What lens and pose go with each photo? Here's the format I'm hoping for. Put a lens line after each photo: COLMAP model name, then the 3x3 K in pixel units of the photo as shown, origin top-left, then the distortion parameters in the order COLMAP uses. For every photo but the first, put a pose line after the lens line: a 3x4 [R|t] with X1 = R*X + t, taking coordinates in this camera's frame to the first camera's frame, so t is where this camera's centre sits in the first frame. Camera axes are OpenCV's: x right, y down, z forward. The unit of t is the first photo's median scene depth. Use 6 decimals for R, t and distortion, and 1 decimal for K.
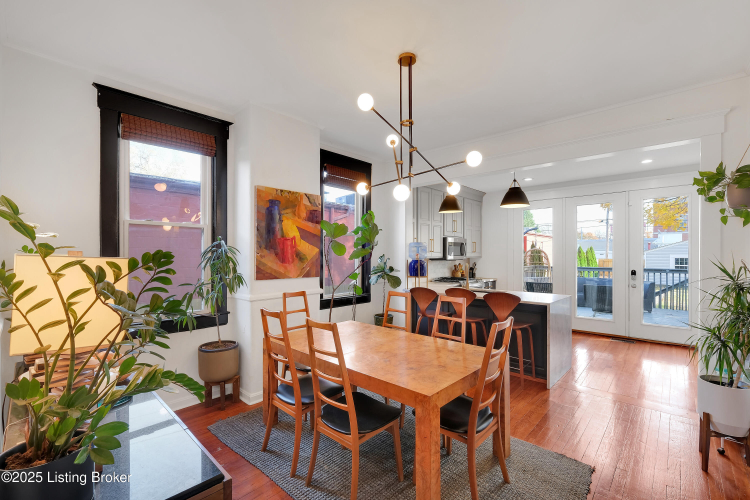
lens RADIAL K [[330.1, 0, 378.3], [0, 330.1, 251.5], [0, 0, 1]] dist [-0.001045, -0.000069]
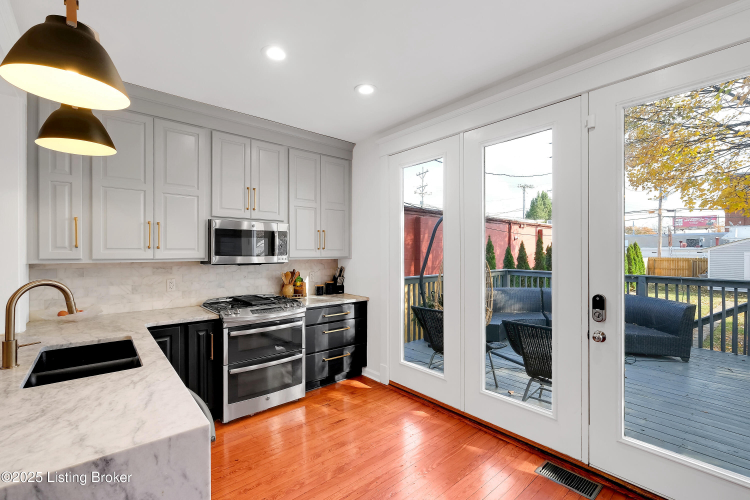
lens RADIAL K [[330.1, 0, 378.3], [0, 330.1, 251.5], [0, 0, 1]] dist [-0.001045, -0.000069]
pose [[0.992793, -0.002255, -0.119823, 0.112310], [0.002867, 0.999984, 0.004935, 0.000866], [0.119809, -0.005243, 0.992783, 0.117985]]
